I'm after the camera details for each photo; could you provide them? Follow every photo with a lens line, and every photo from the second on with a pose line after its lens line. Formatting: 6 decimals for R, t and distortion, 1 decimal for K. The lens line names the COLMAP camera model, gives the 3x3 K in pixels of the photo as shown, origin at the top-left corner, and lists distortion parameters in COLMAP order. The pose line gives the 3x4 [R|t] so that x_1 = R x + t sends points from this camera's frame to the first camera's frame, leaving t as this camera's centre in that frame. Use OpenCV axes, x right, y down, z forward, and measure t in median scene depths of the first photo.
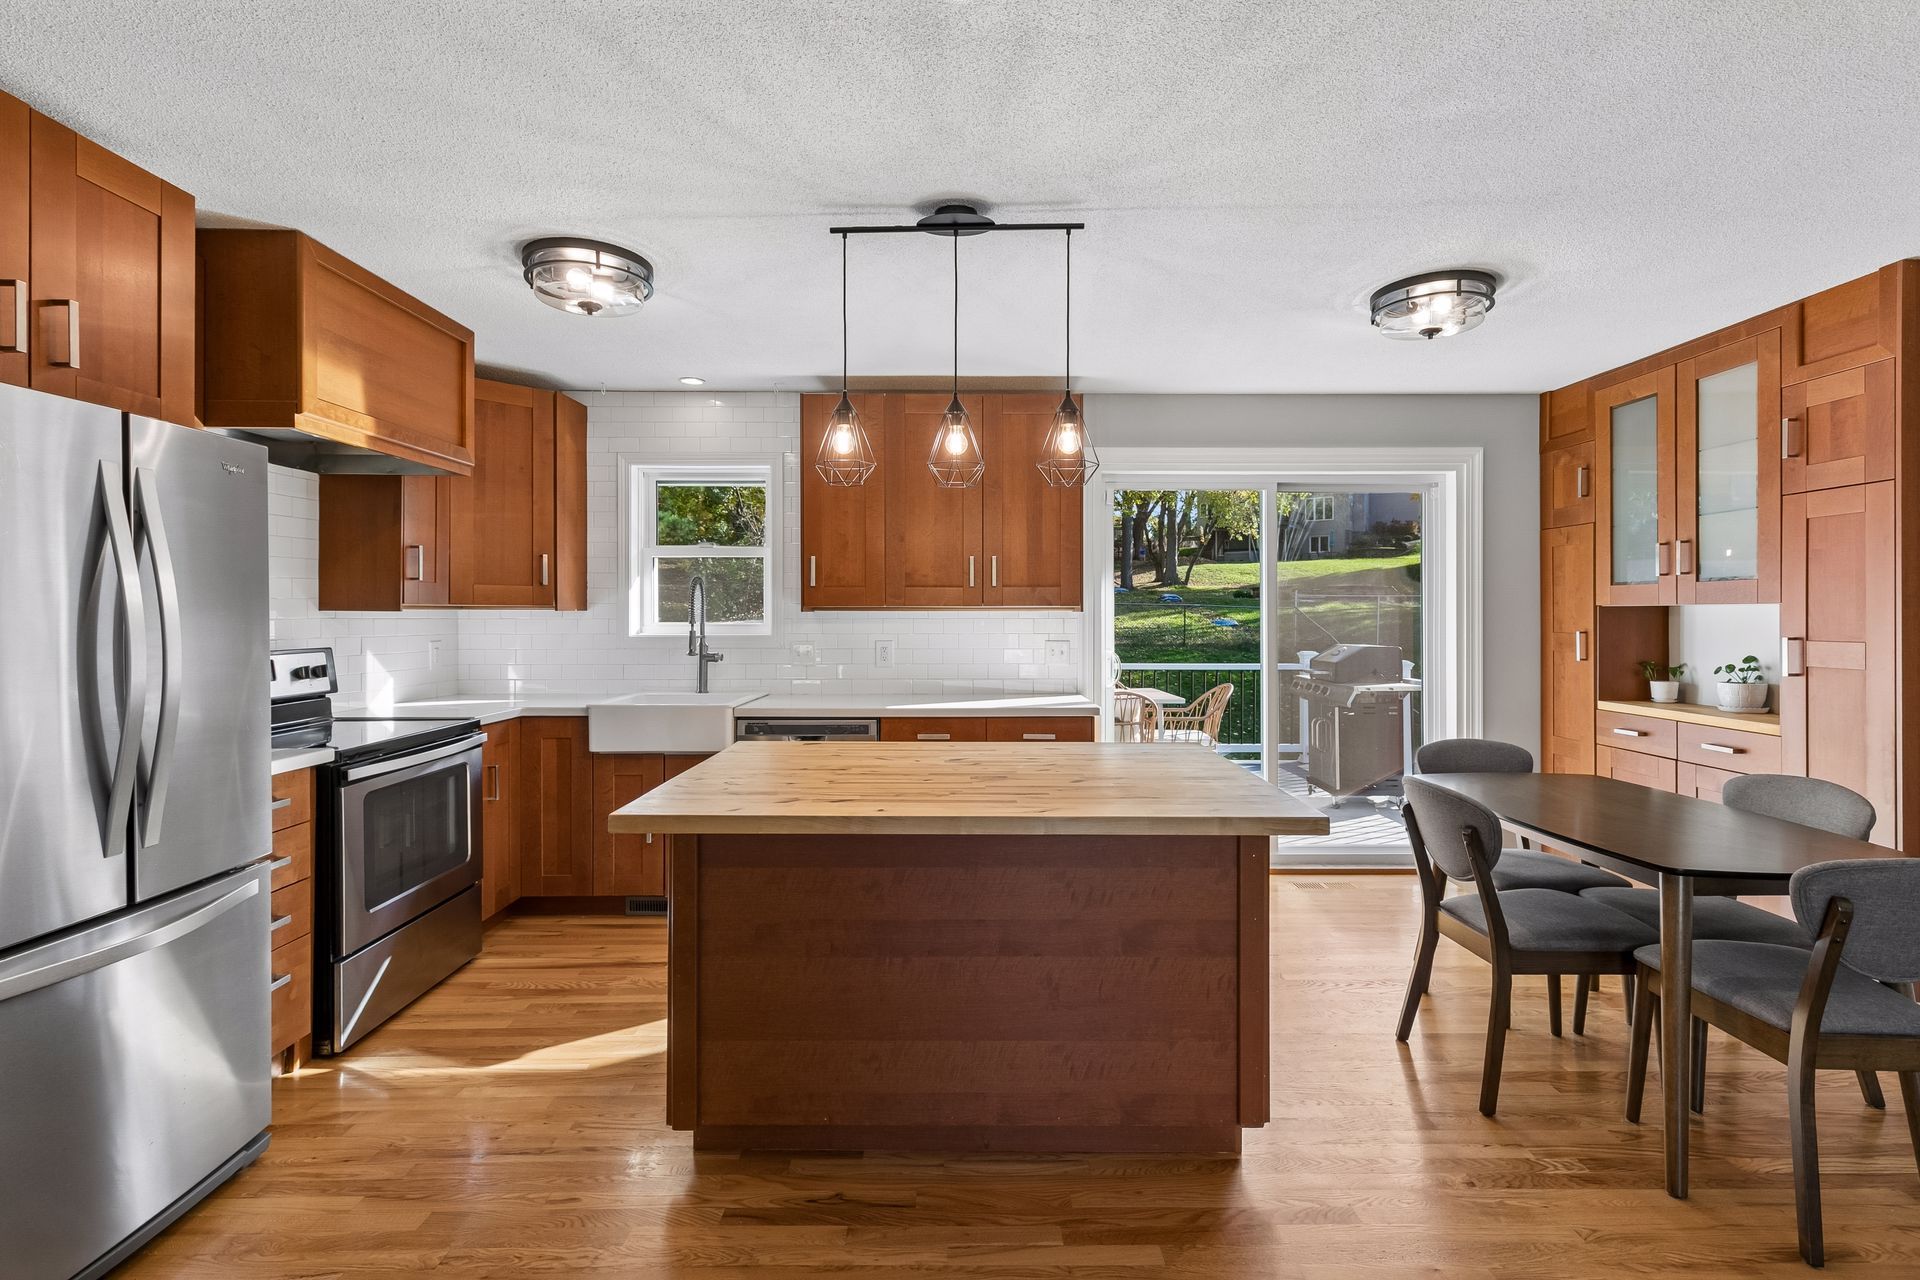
lens RADIAL K [[875.7, 0, 966.6], [0, 875.7, 611.3], [0, 0, 1]] dist [0.005536, -0.001131]
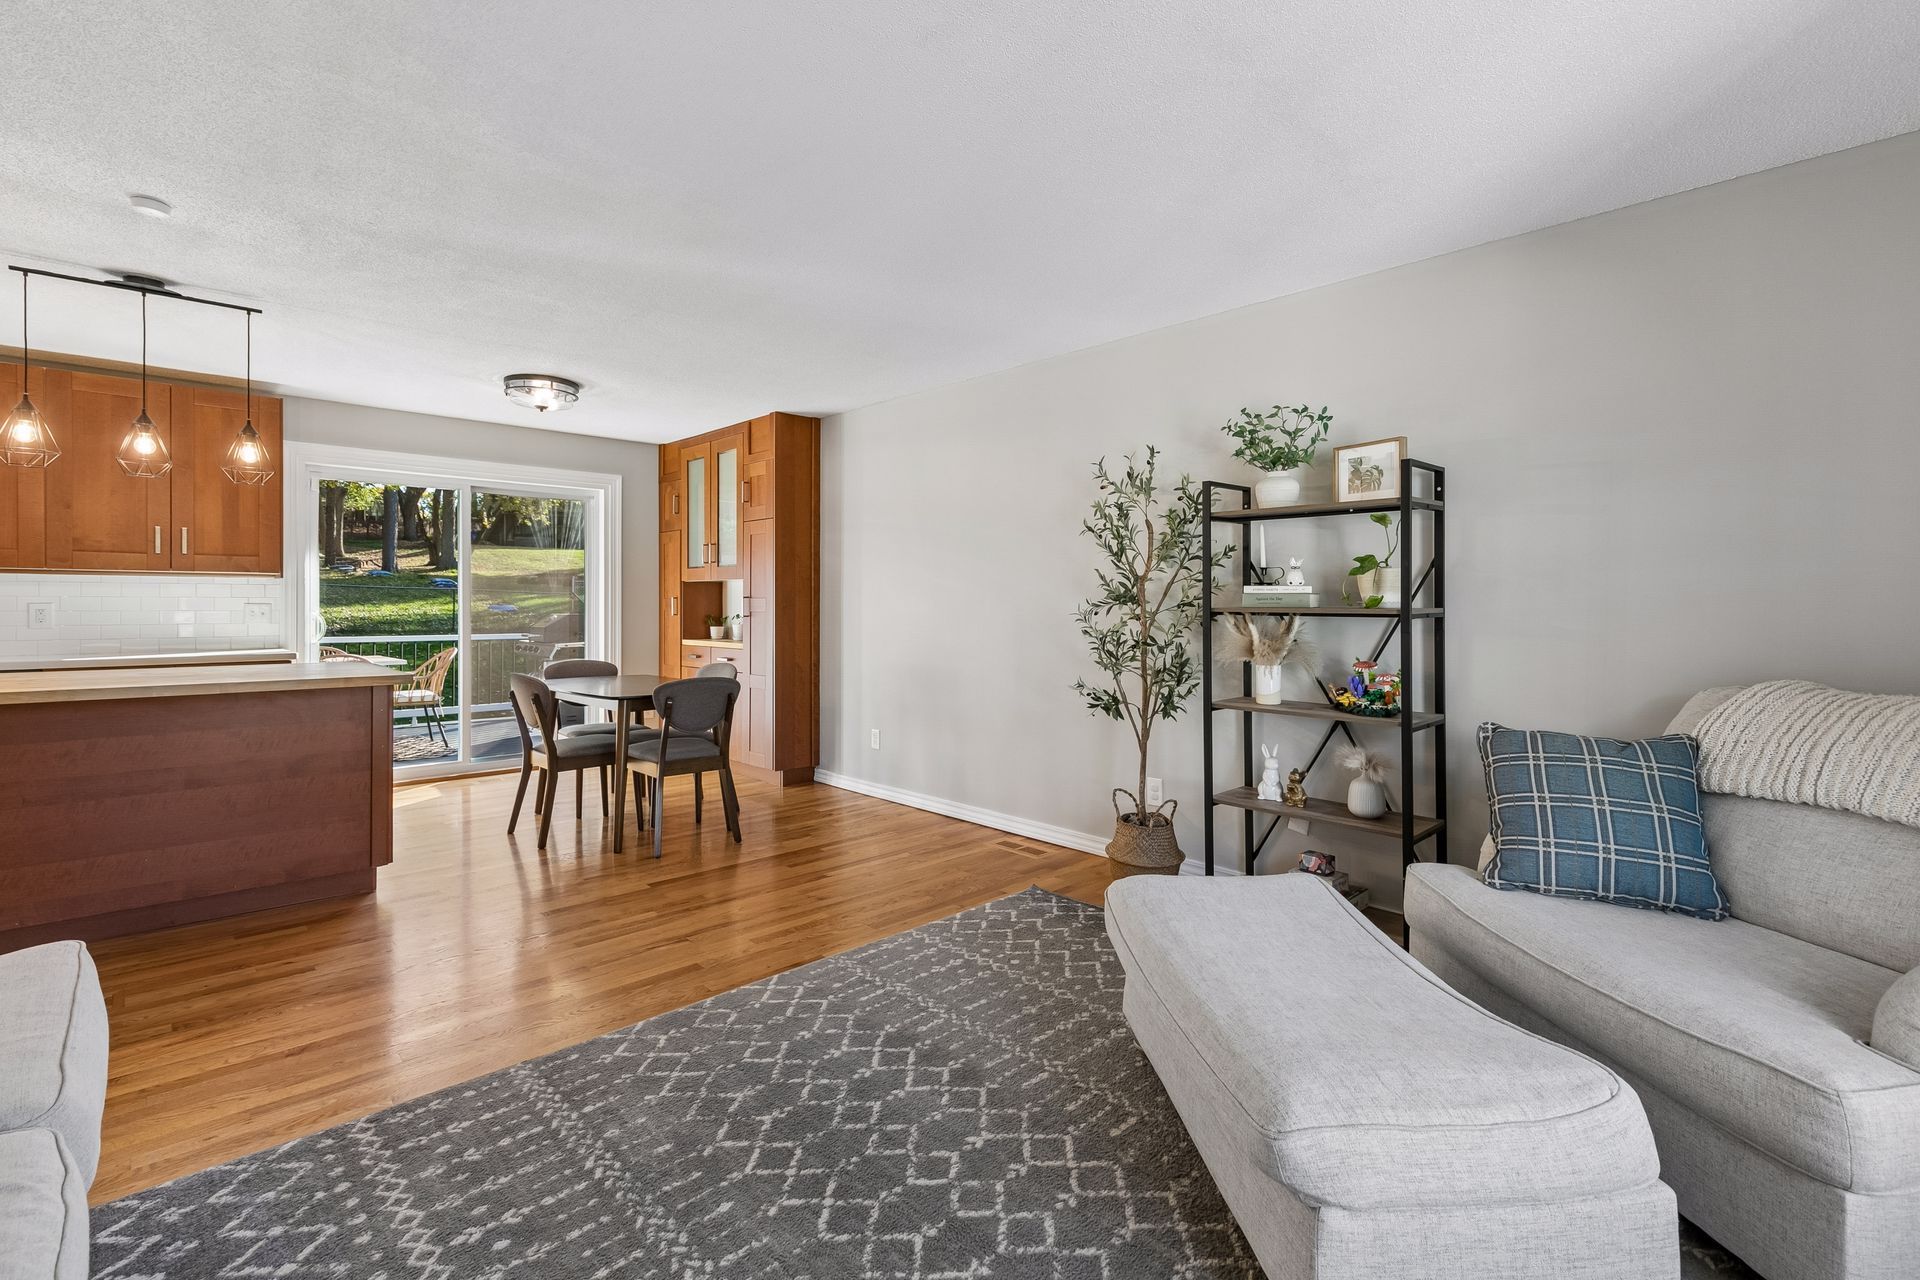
lens RADIAL K [[875.7, 0, 966.6], [0, 875.7, 611.3], [0, 0, 1]] dist [0.005536, -0.001131]
pose [[0.729097, -0.003666, 0.684401, -0.010916], [-0.004349, 0.999941, 0.009990, 0.035448], [-0.684397, -0.010261, 0.729038, -0.630504]]
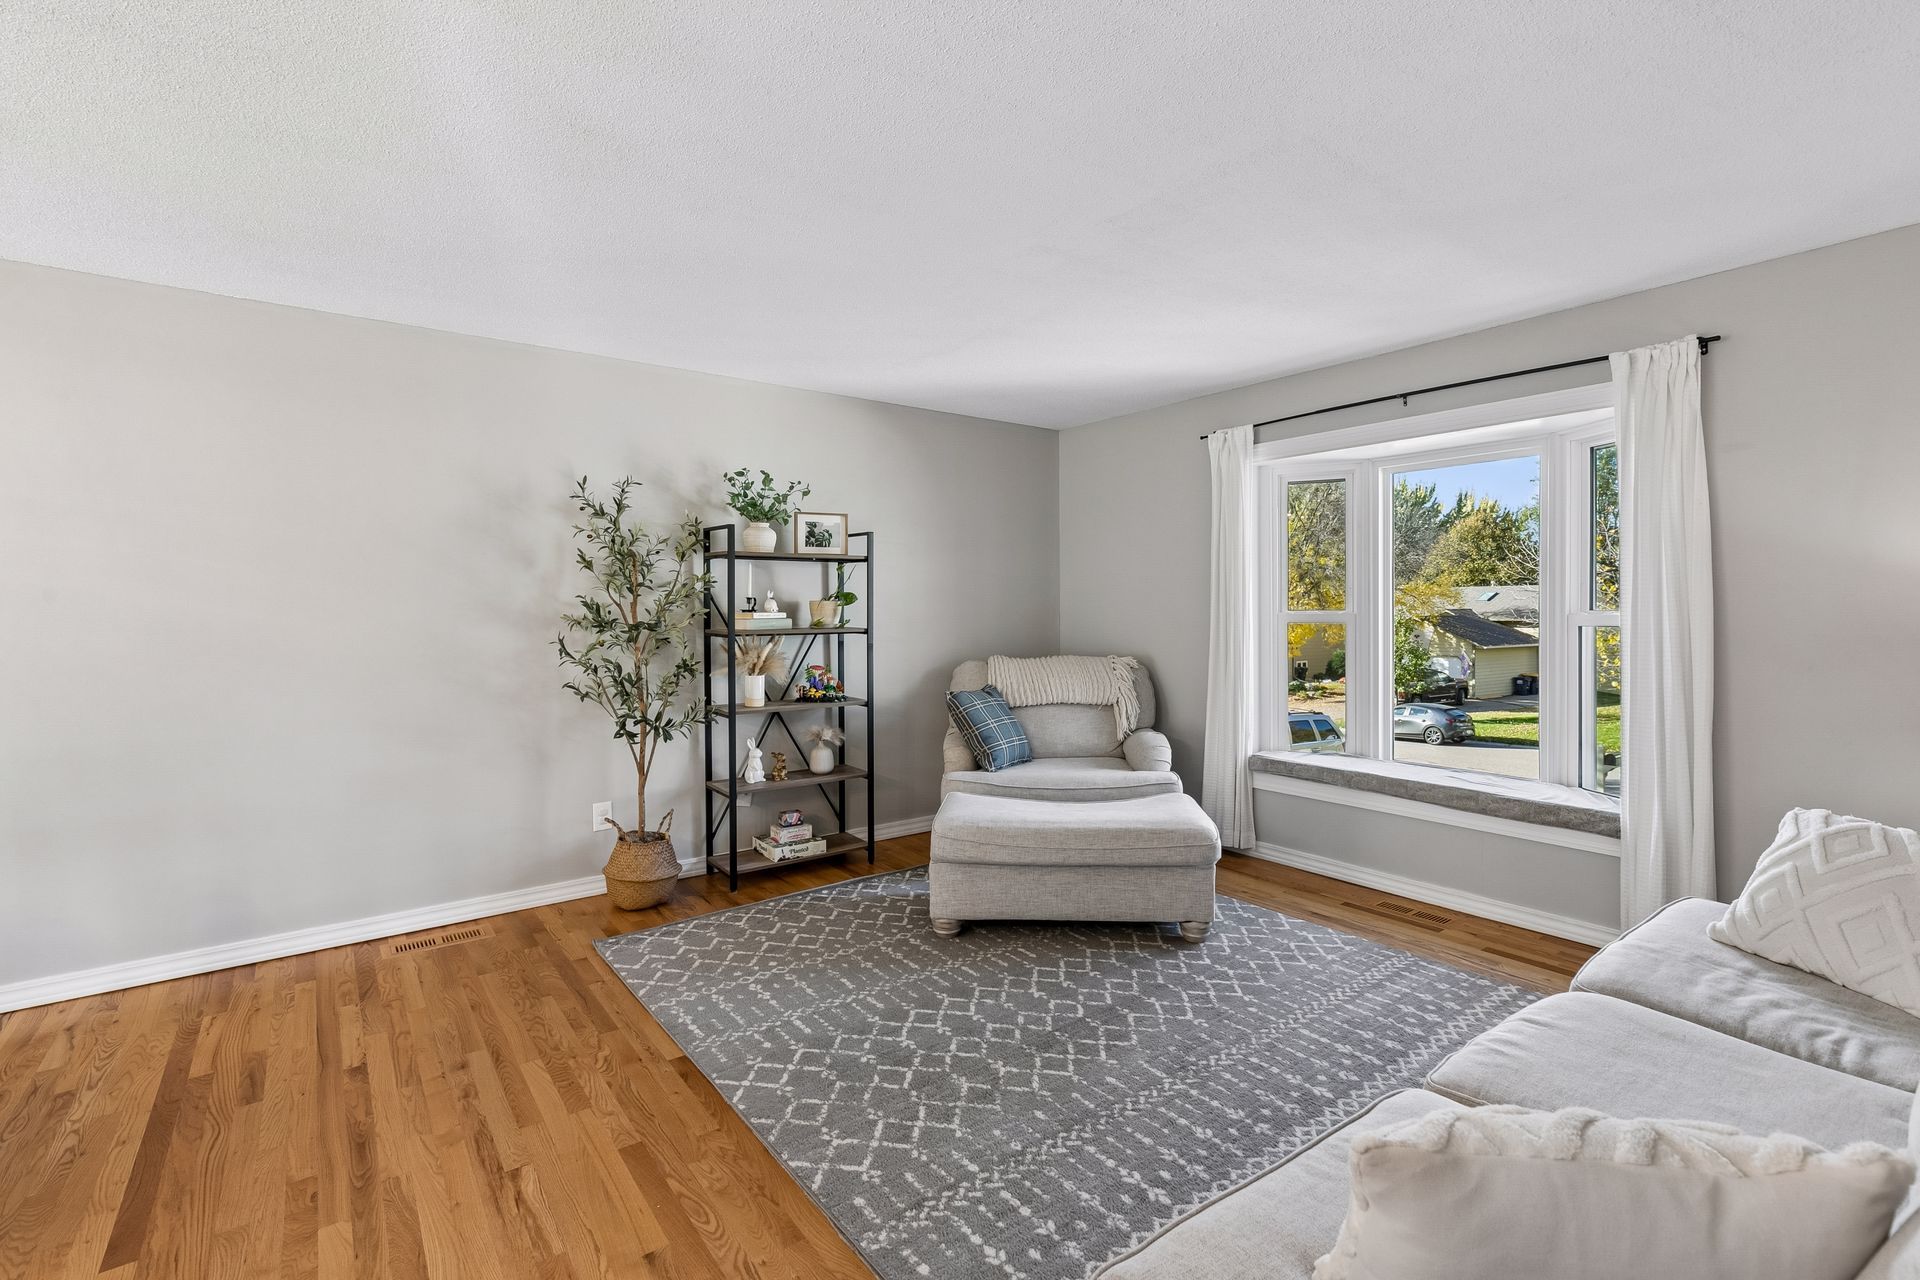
lens RADIAL K [[868.6, 0, 967.5], [0, 868.6, 616.0], [0, 0, 1]] dist [0.008914, -0.000190]
pose [[-0.593177, -0.005332, 0.805055, -0.250063], [0.004878, 0.999936, 0.010217, 0.009703], [-0.805057, 0.009987, -0.593113, 0.313348]]
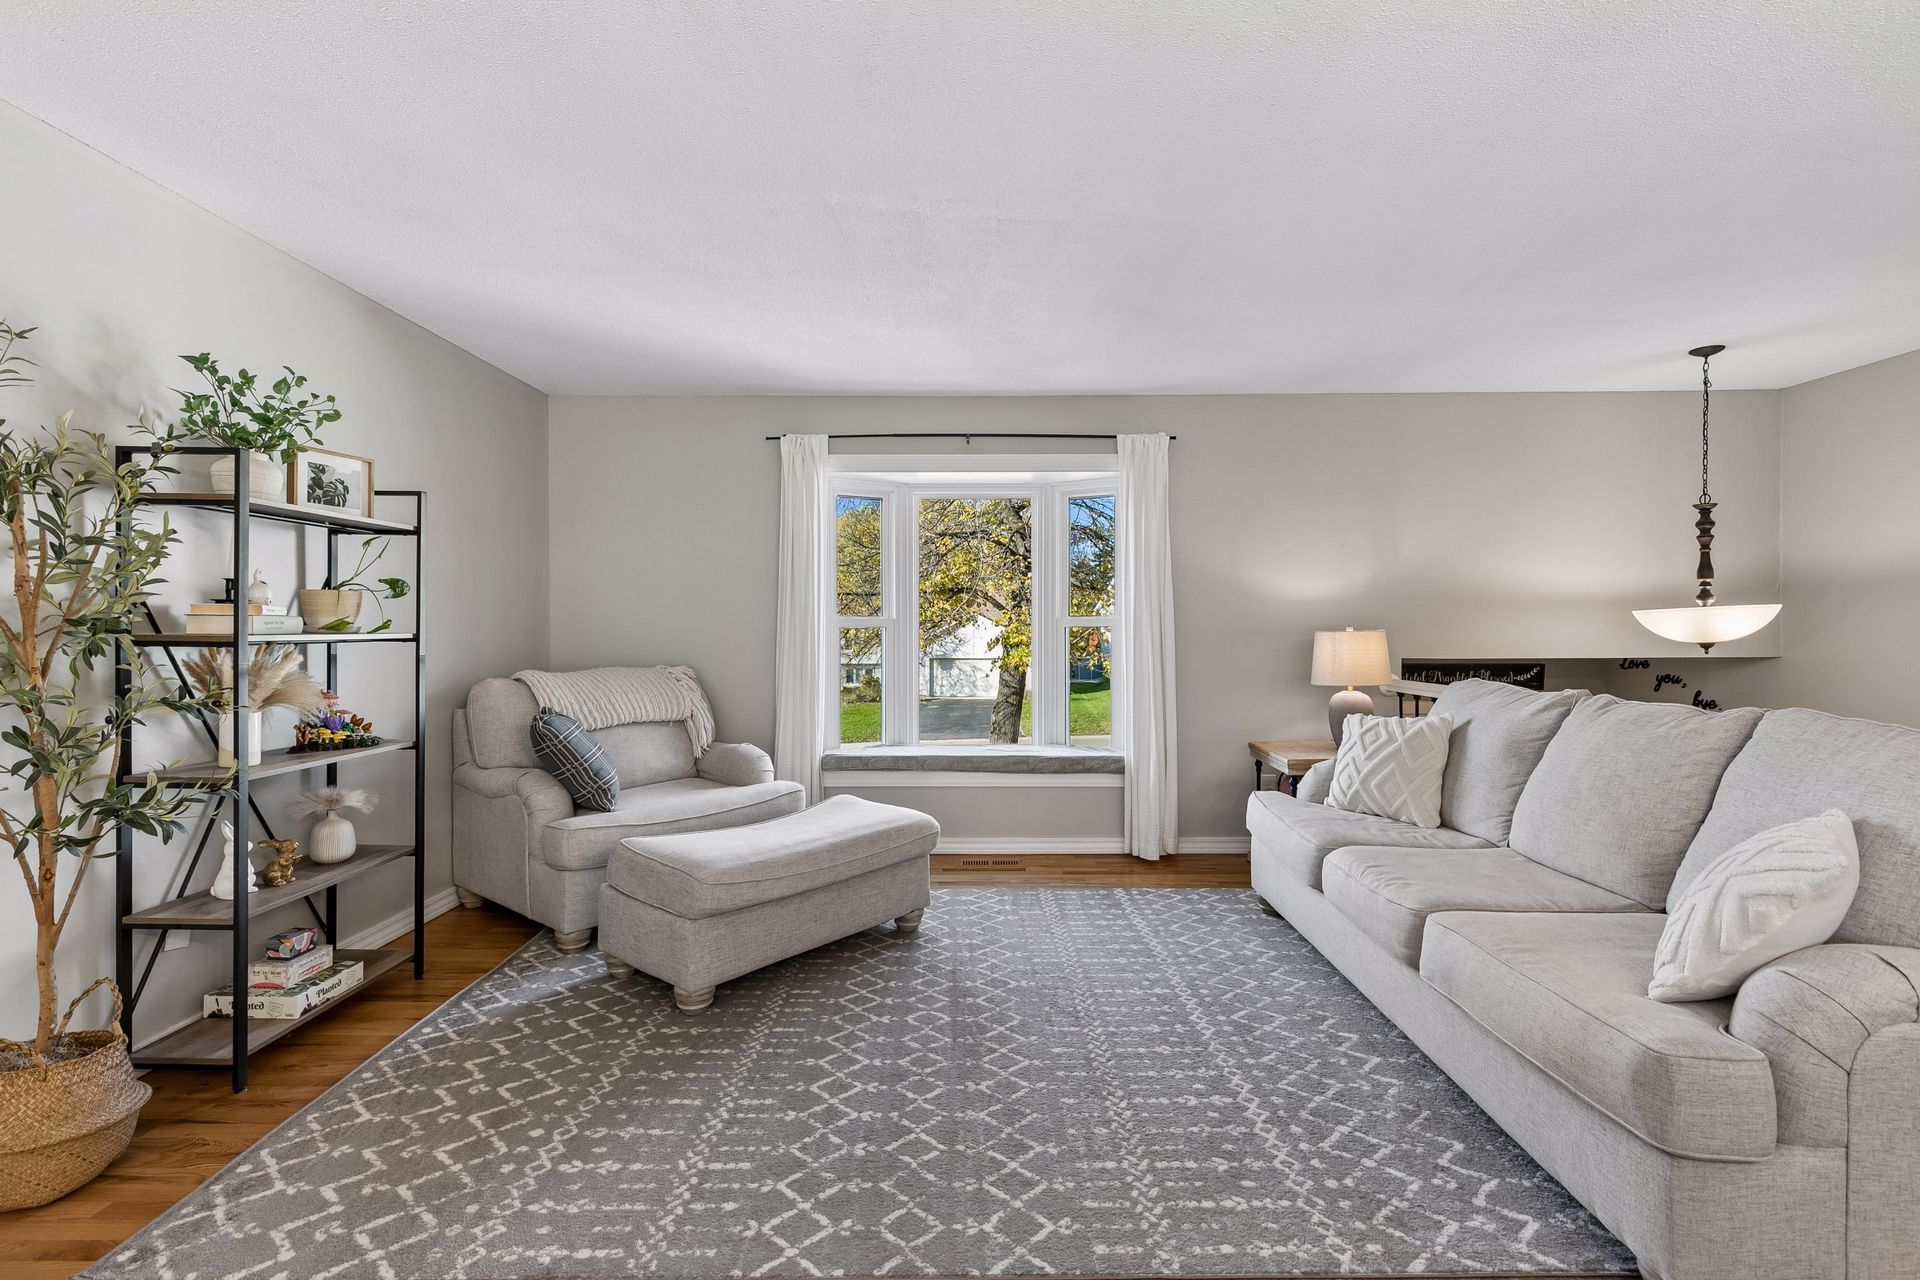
lens RADIAL K [[868.7, 0, 970.8], [0, 868.7, 632.1], [0, 0, 1]] dist [0.007458, -0.000779]
pose [[-0.999878, 0.000915, 0.015615, 0.288277], [0.001044, 0.999965, 0.008242, 0.032302], [-0.015607, 0.008257, -0.999844, 0.531499]]
